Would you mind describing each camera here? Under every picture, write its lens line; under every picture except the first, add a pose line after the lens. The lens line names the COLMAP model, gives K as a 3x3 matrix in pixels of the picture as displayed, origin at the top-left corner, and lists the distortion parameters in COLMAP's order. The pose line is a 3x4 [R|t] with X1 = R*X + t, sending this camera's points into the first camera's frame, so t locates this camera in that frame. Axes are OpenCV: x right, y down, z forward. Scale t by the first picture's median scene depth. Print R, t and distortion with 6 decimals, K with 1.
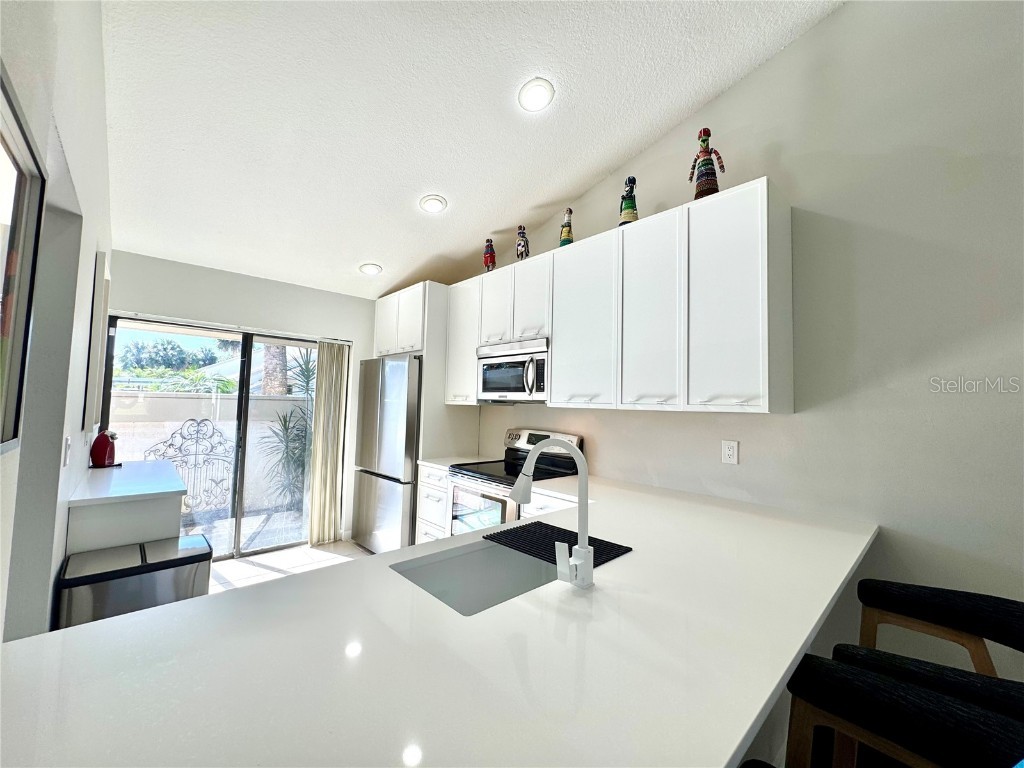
lens RADIAL K [[408.2, 0, 508.6], [0, 408.2, 384.9], [0, 0, 1]] dist [-0.002784, 0.000298]
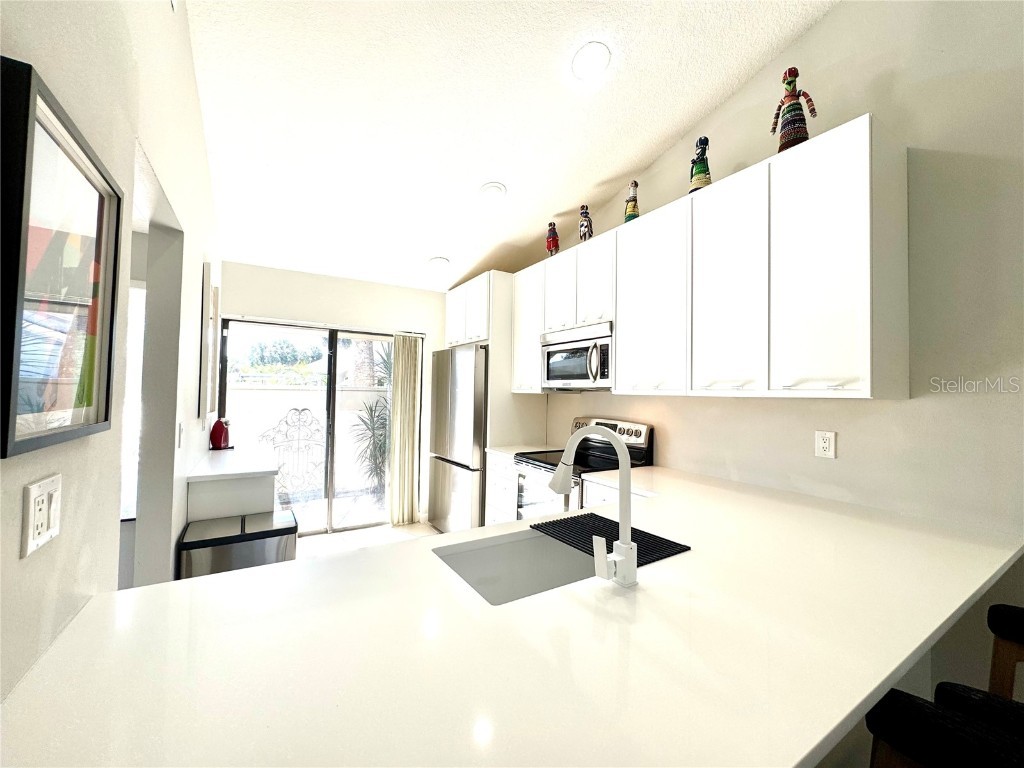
lens RADIAL K [[408.2, 0, 509.1], [0, 408.2, 384.7], [0, 0, 1]] dist [-0.002784, 0.000298]
pose [[0.980727, -0.013030, -0.194951, 0.046247], [0.017854, 0.999576, 0.023008, 0.005164], [0.194568, -0.026045, 0.980543, 0.021302]]
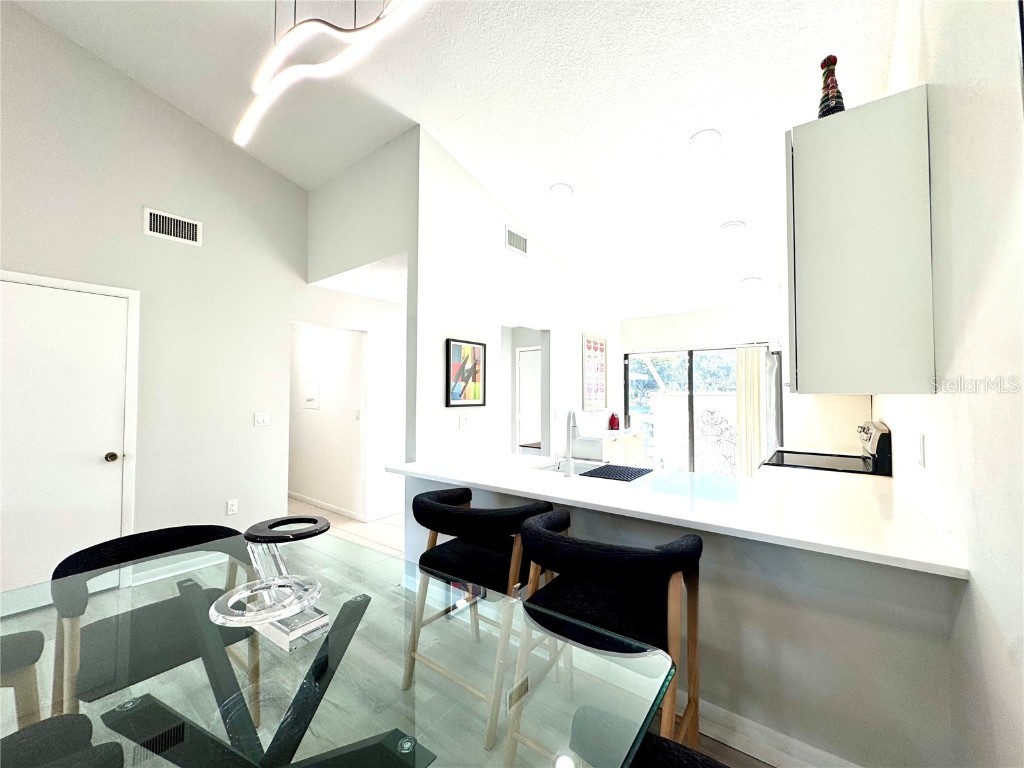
lens RADIAL K [[408.2, 0, 512.3], [0, 408.2, 383.4], [0, 0, 1]] dist [-0.002784, 0.000298]
pose [[0.180766, -0.054455, -0.982017, 0.940583], [0.052584, 0.997573, -0.045638, 0.034934], [0.982119, -0.043388, 0.183191, 0.125530]]
